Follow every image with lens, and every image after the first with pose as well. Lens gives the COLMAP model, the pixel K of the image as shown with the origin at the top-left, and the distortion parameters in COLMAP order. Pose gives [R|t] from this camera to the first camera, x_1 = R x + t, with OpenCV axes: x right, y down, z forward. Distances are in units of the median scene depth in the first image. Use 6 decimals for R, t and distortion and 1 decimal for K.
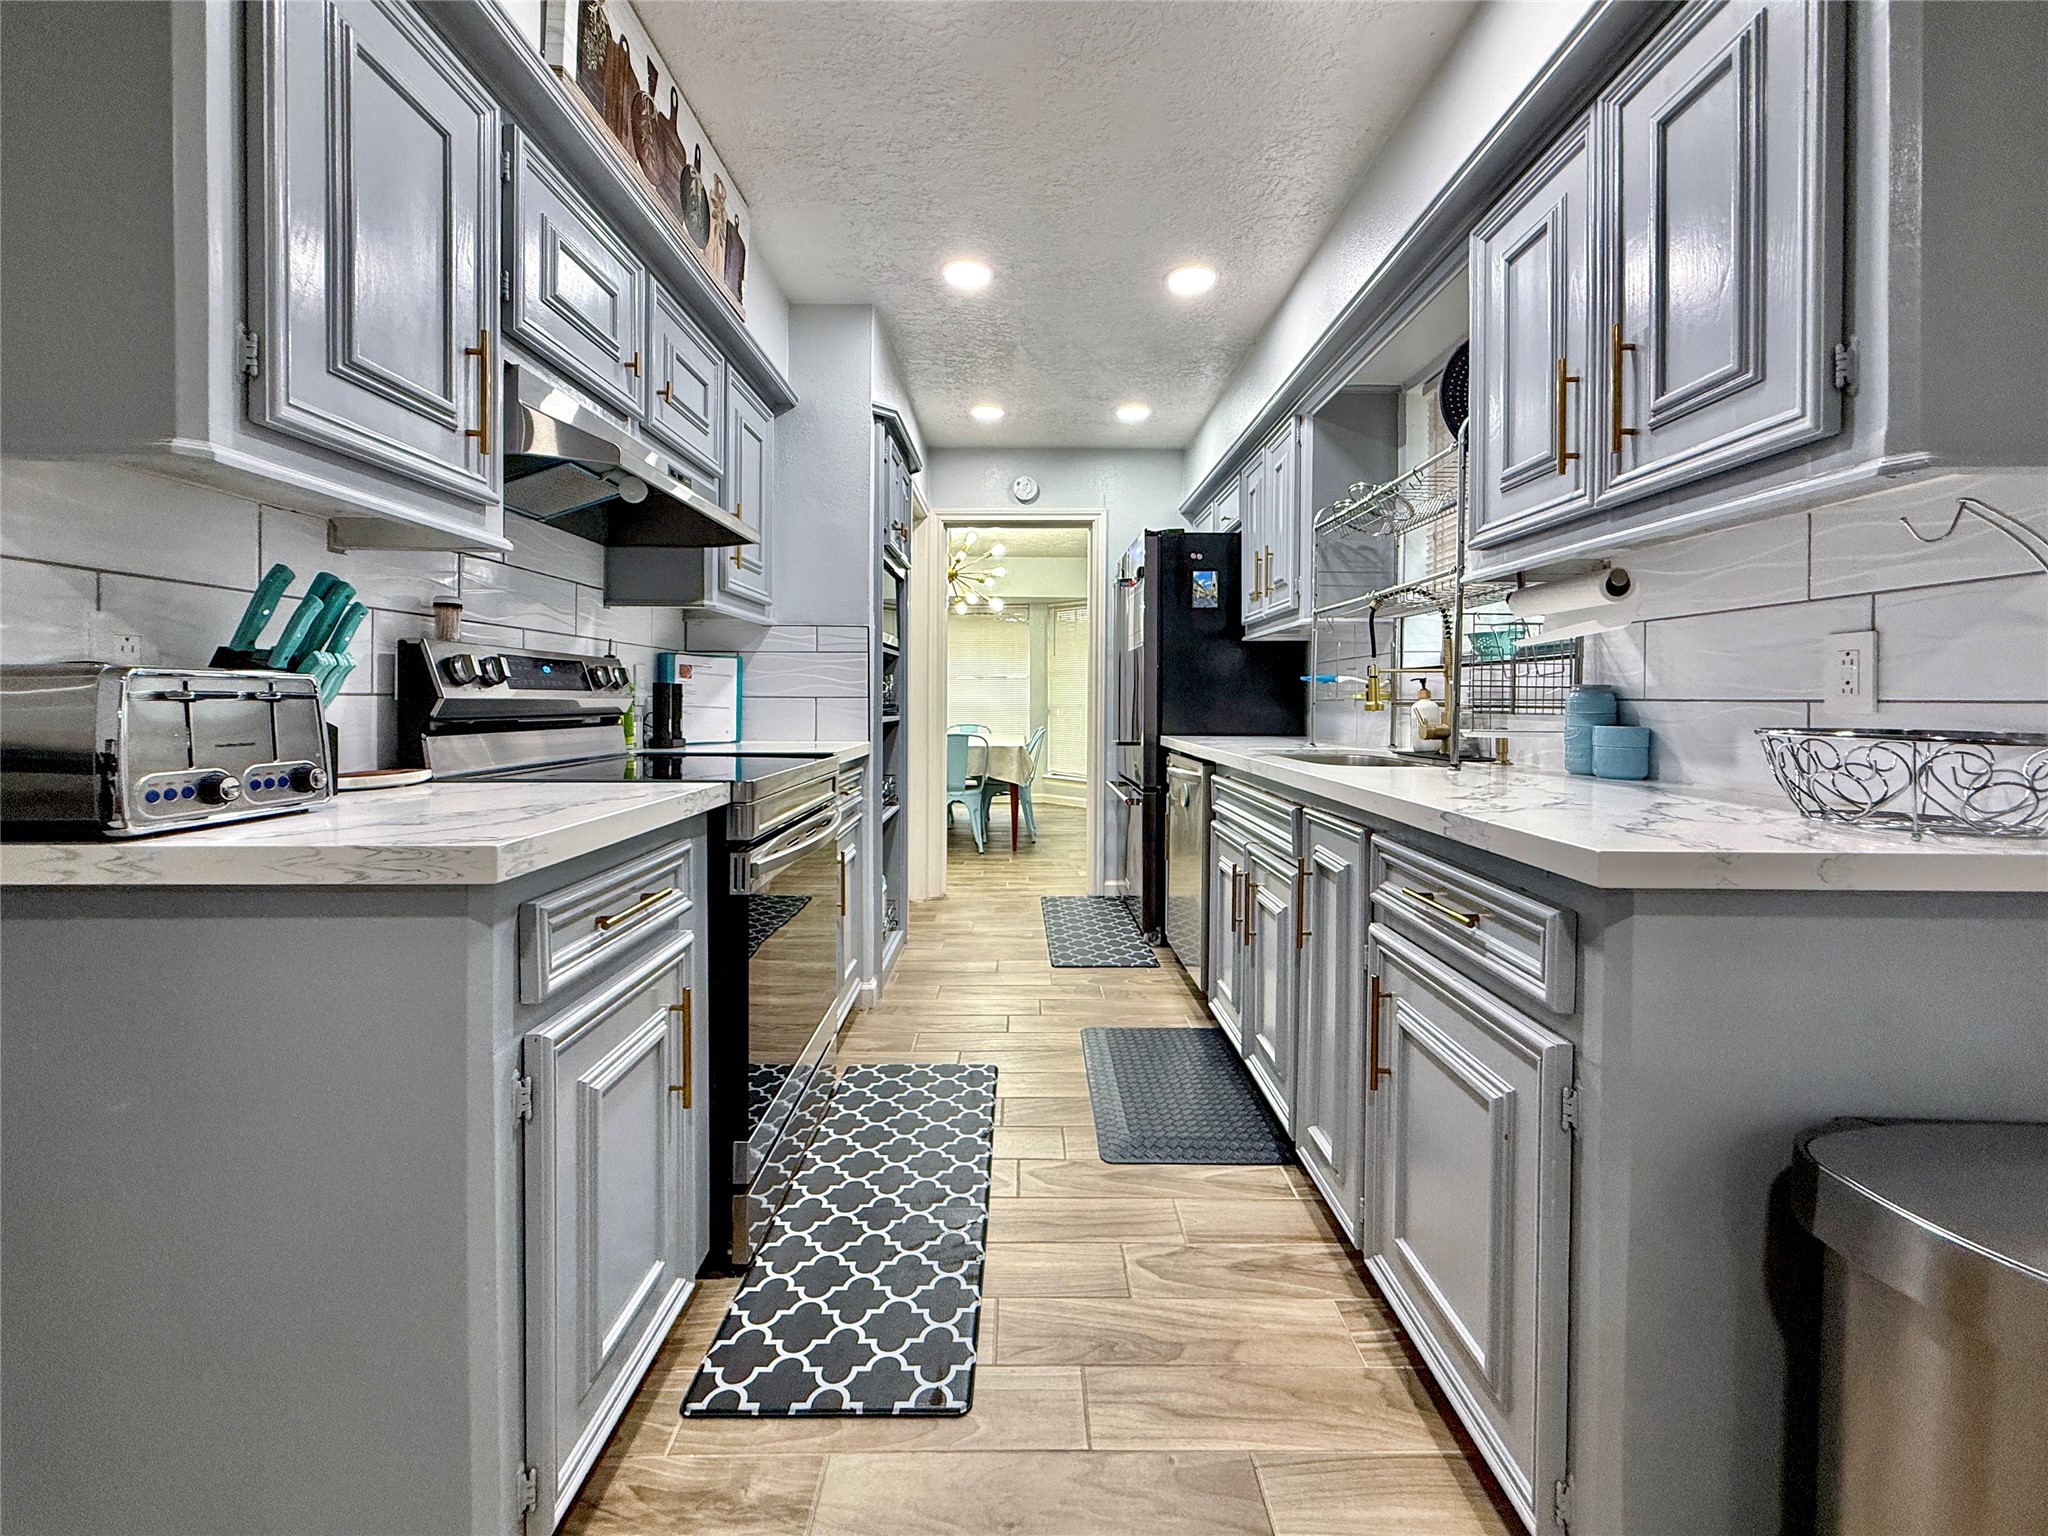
lens RADIAL K [[866.0, 0, 1014.5], [0, 866.0, 712.3], [0, 0, 1]] dist [0.002246, 0.000118]
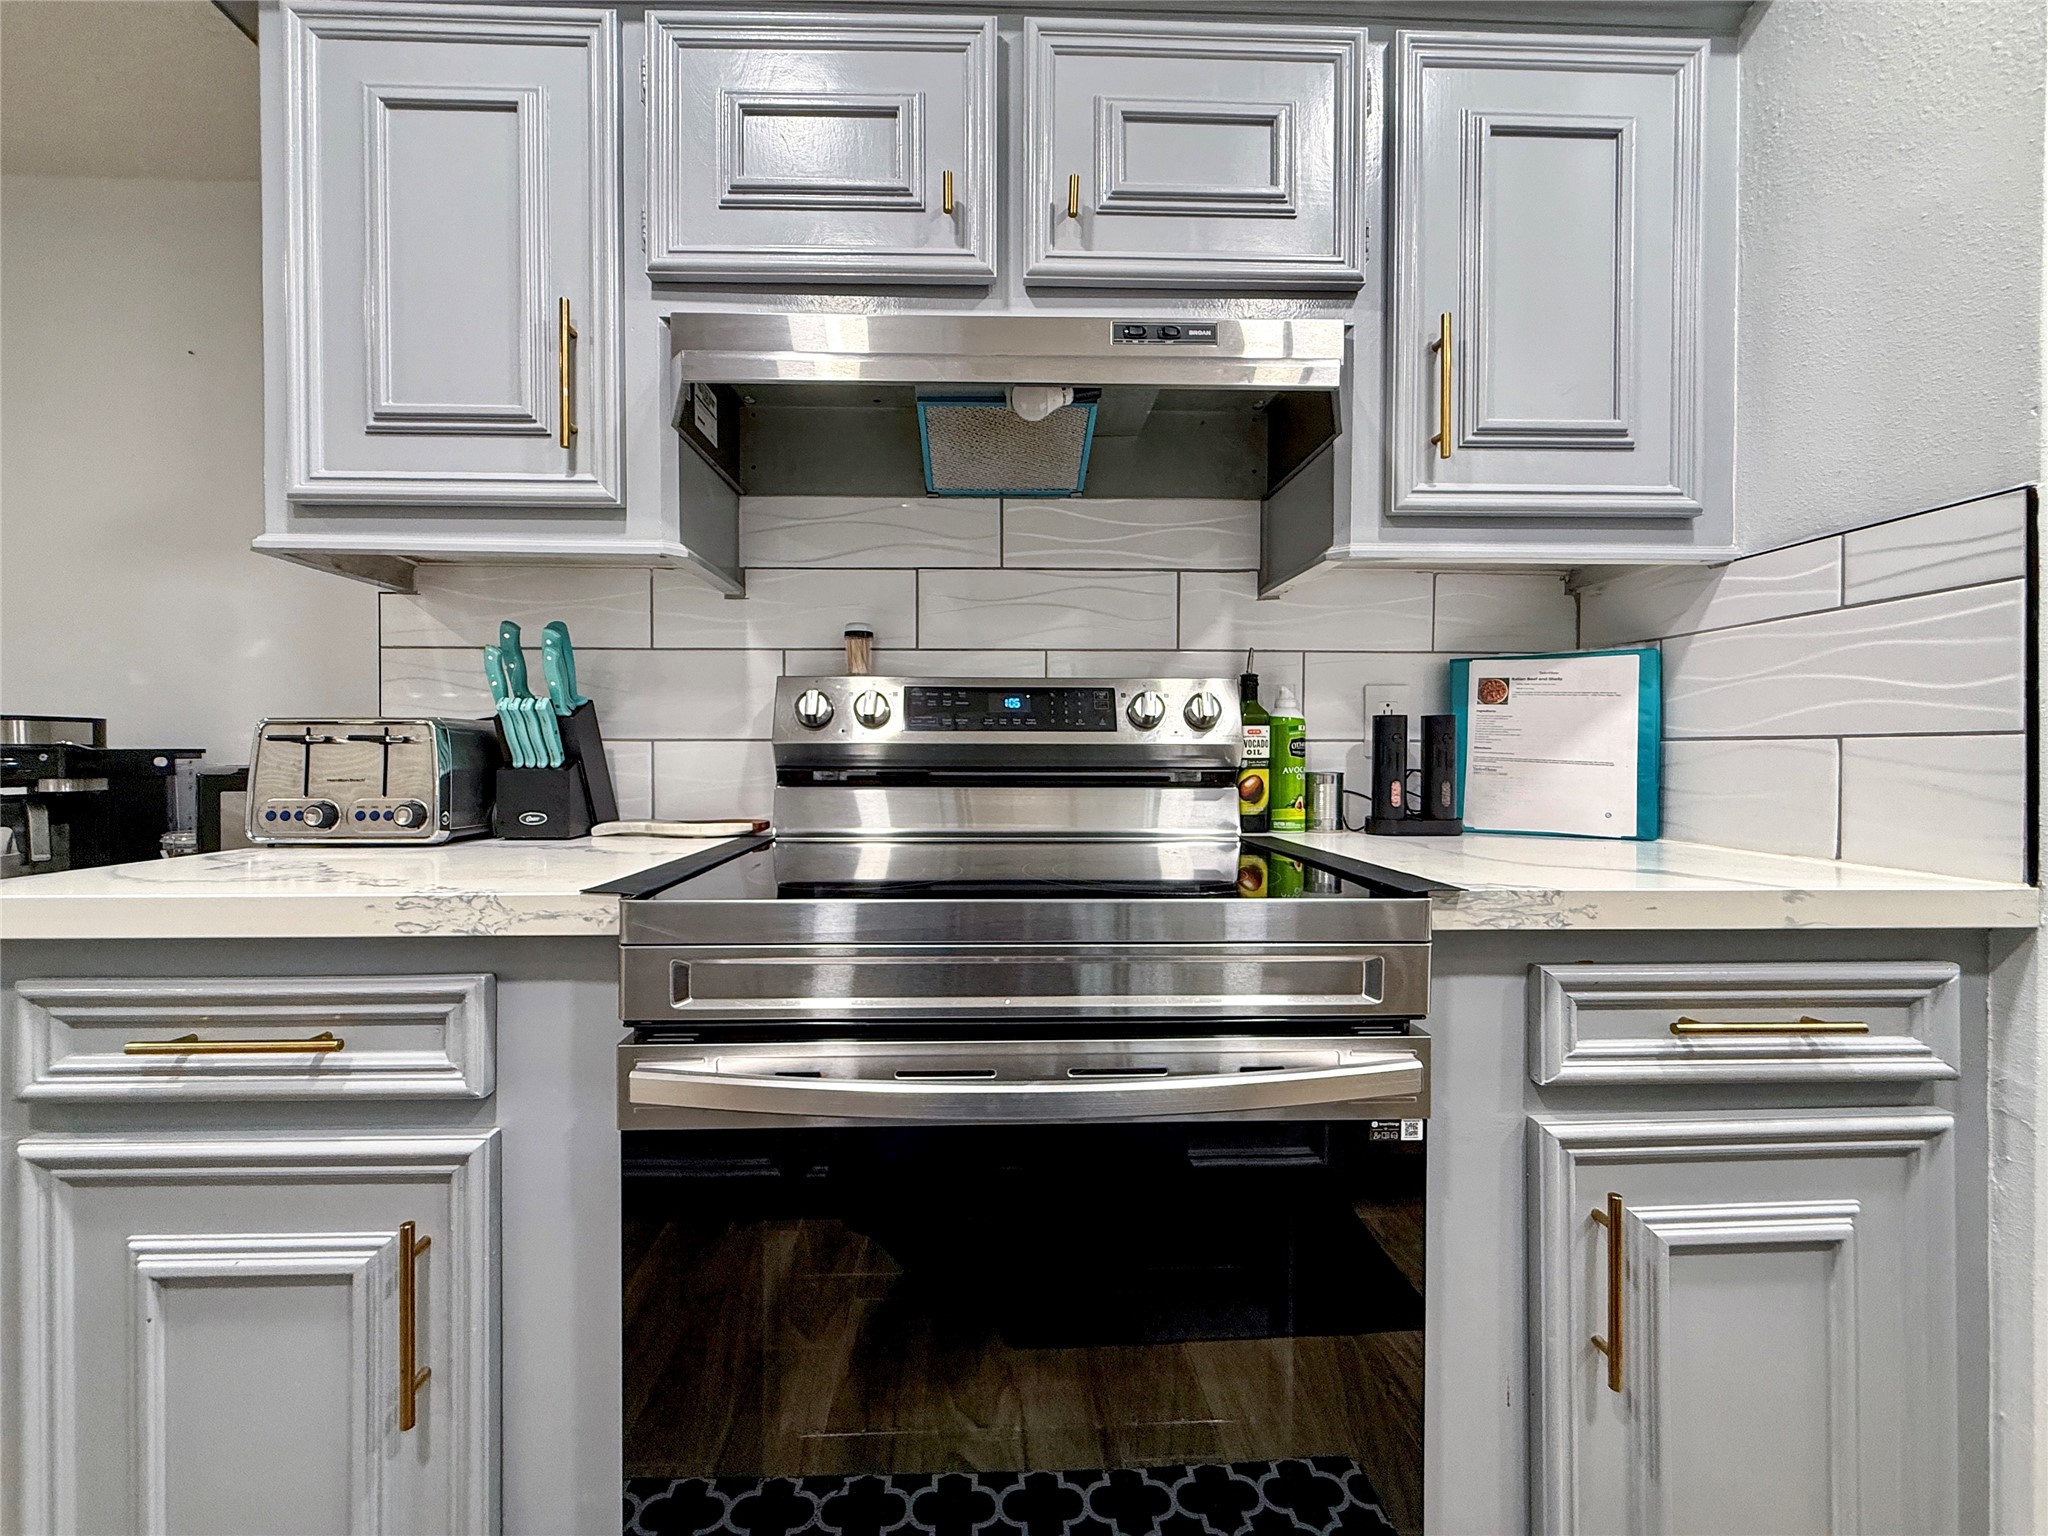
lens RADIAL K [[857.8, 0, 1030.9], [0, 857.8, 764.1], [0, 0, 1]] dist [0.001640, -0.000048]
pose [[0.048523, 0.006565, -0.998800, 0.136384], [-0.015571, 0.999862, 0.005816, -0.002374], [0.998701, 0.015271, 0.048618, 0.799345]]
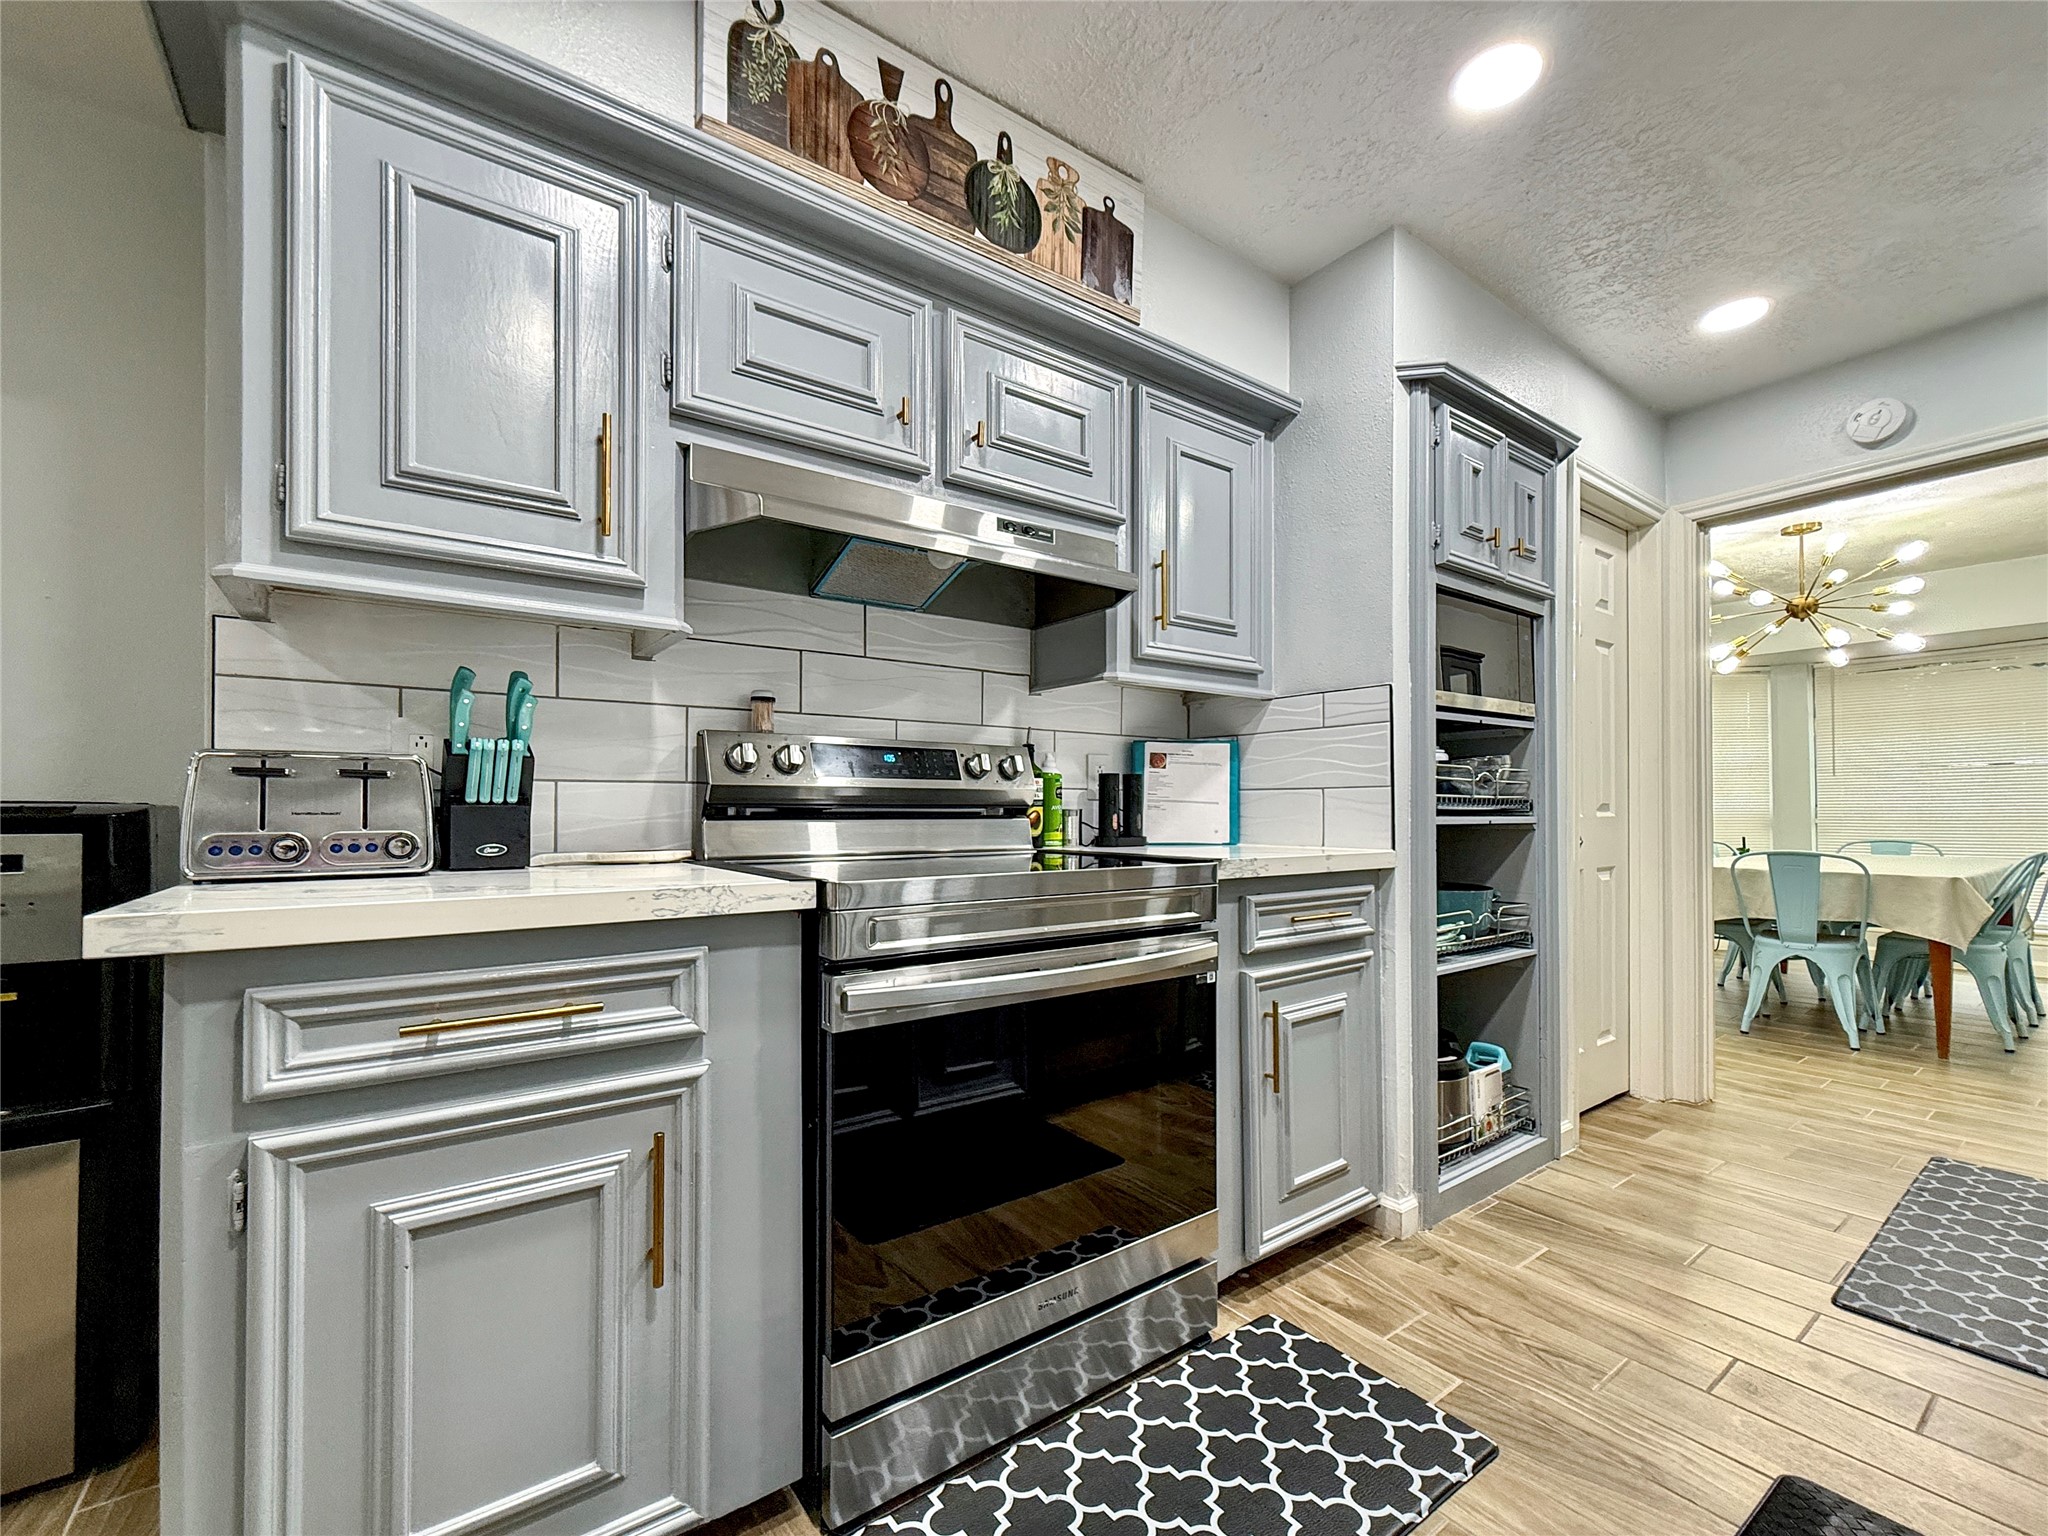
lens RADIAL K [[808.6, 0, 1044.3], [0, 808.6, 803.9], [0, 0, 1]] dist [-0.000343, -0.000079]
pose [[0.575093, -0.009976, -0.818027, 0.254158], [-0.009975, 0.999766, -0.019205, 0.015695], [0.818027, 0.019204, 0.574859, 0.499987]]
